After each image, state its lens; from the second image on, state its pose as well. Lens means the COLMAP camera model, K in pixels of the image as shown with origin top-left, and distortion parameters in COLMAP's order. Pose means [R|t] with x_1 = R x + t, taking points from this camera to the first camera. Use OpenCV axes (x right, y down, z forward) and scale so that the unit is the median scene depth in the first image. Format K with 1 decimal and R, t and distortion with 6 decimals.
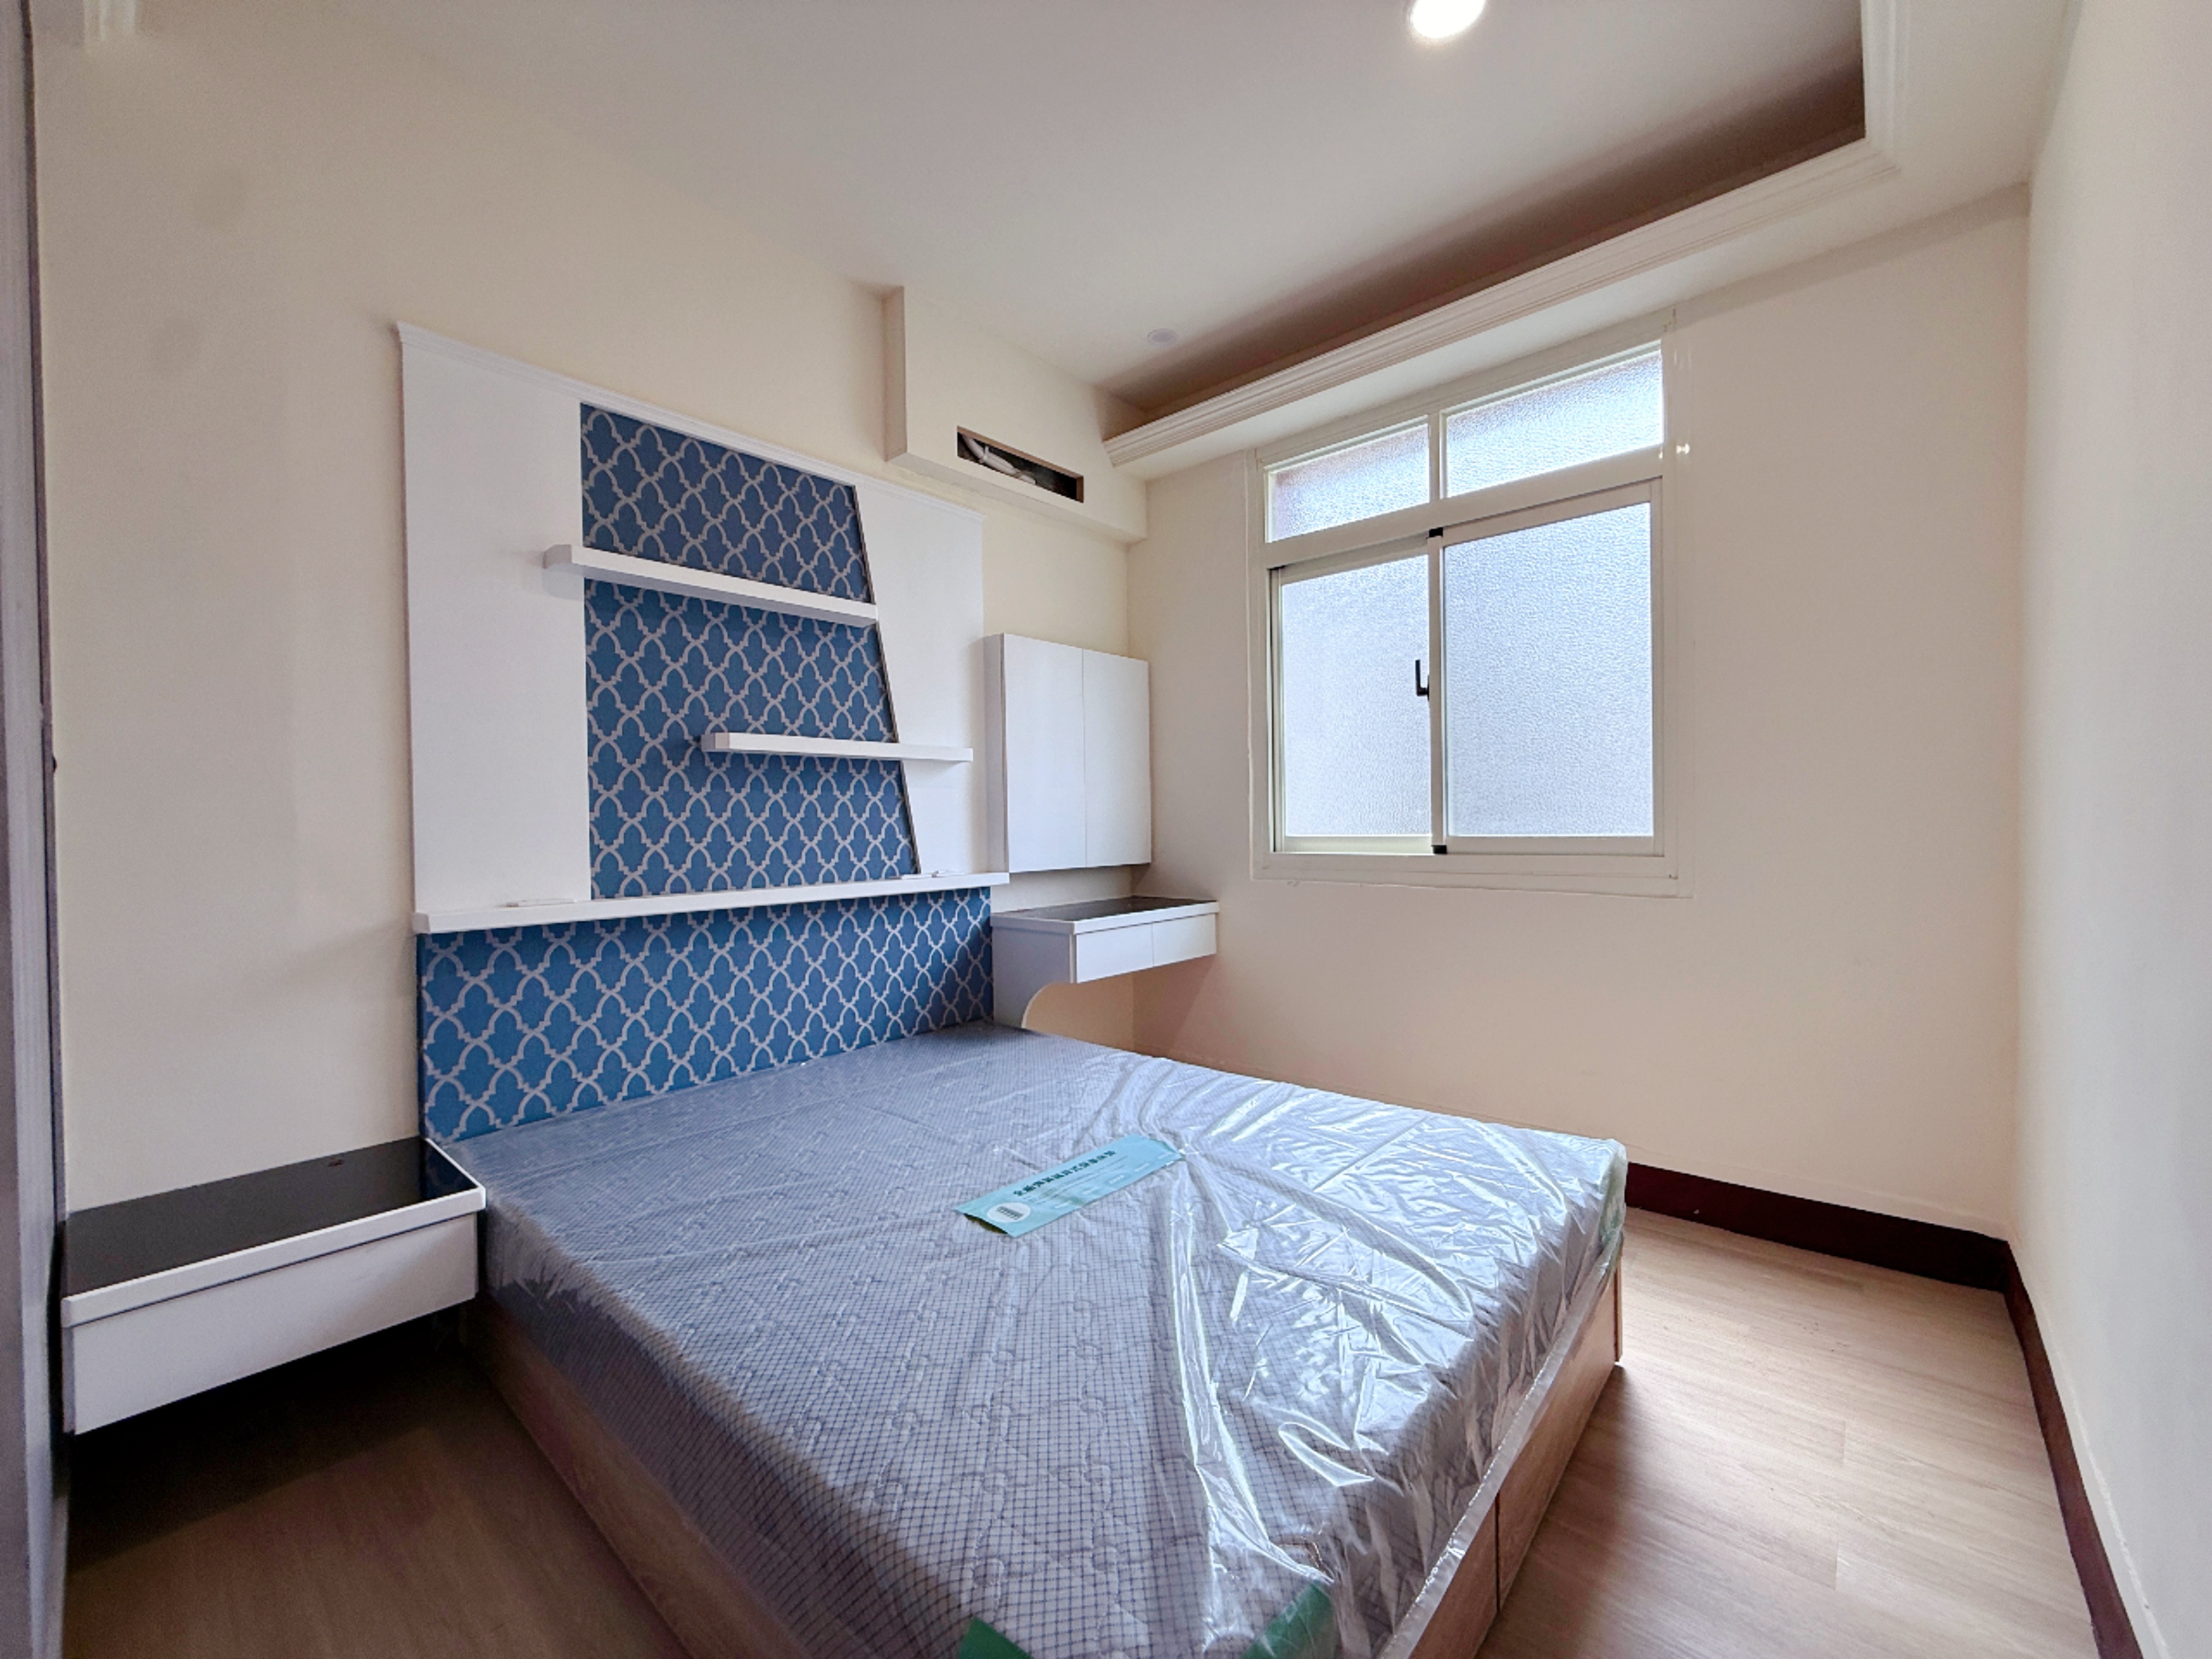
lens RADIAL K [[879.1, 0, 1110.0], [0, 879.1, 823.8], [0, 0, 1]] dist [-0.005041, 0.000849]
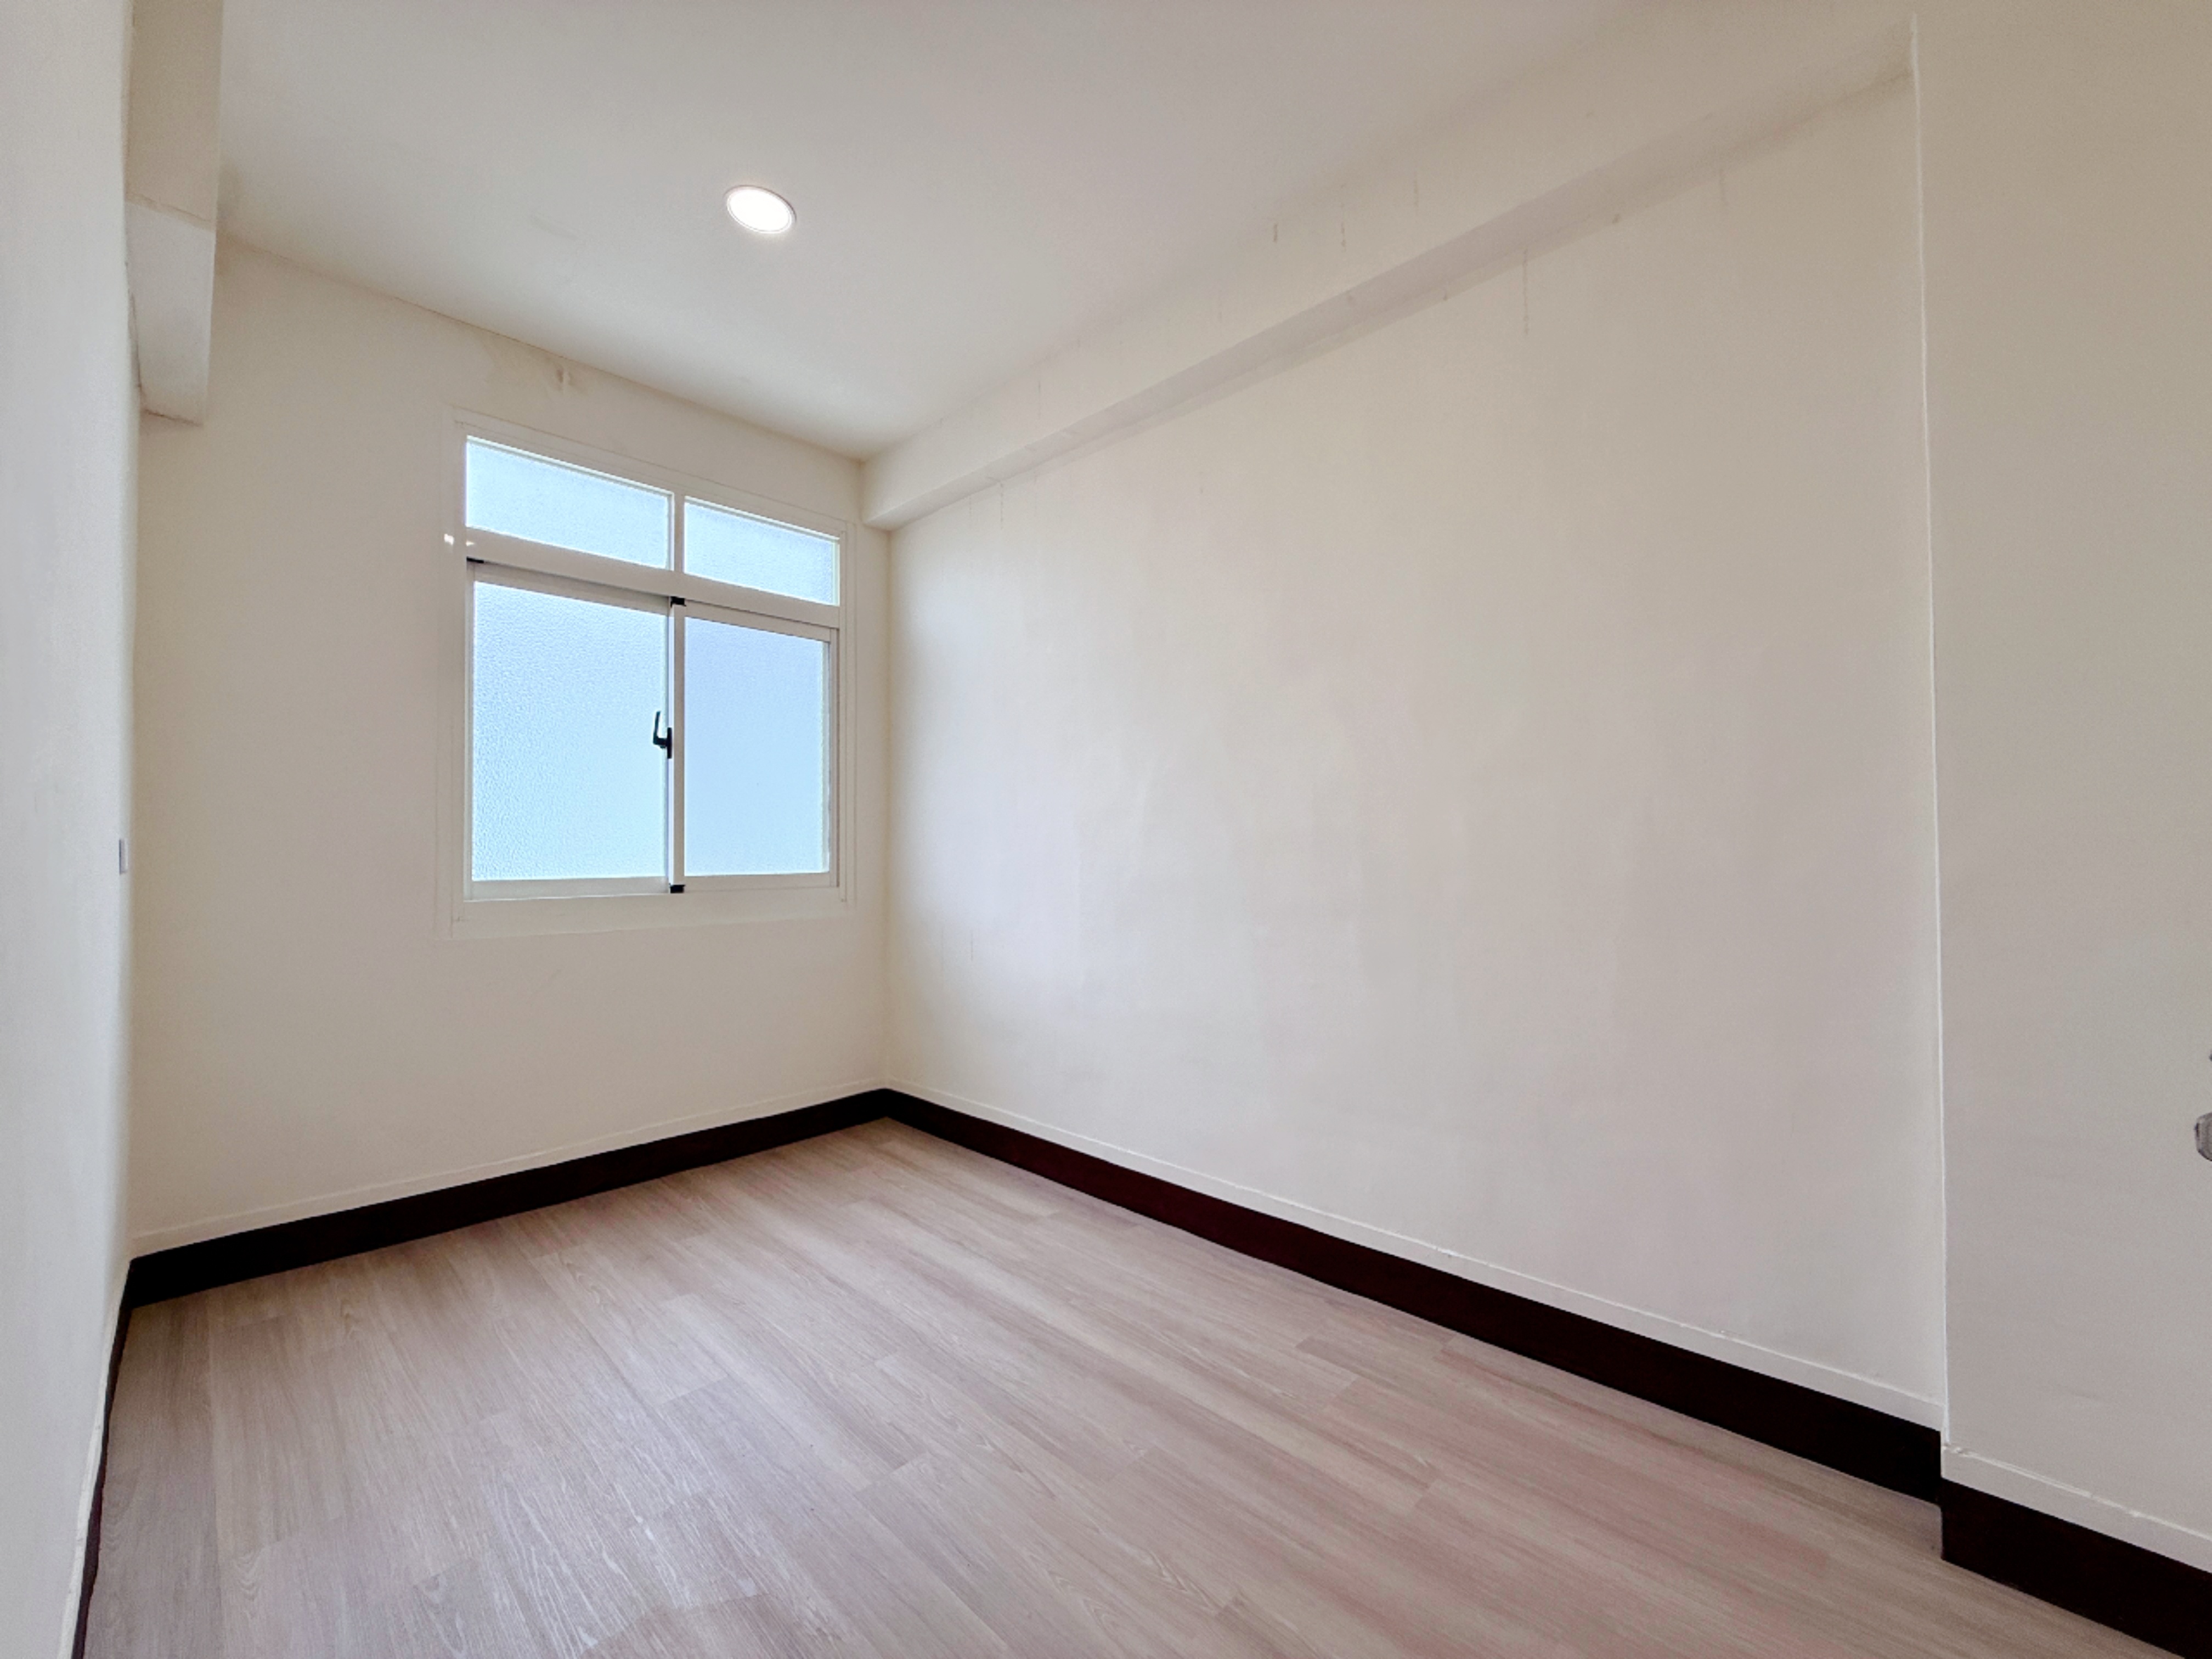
lens RADIAL K [[879.1, 0, 1114.4], [0, 879.1, 836.7], [0, 0, 1]] dist [-0.005041, 0.000849]
pose [[0.014597, 0.033089, 0.999346, -0.381148], [0.014444, 0.999341, -0.033300, 0.004664], [-0.999789, 0.014921, 0.014109, 0.237351]]
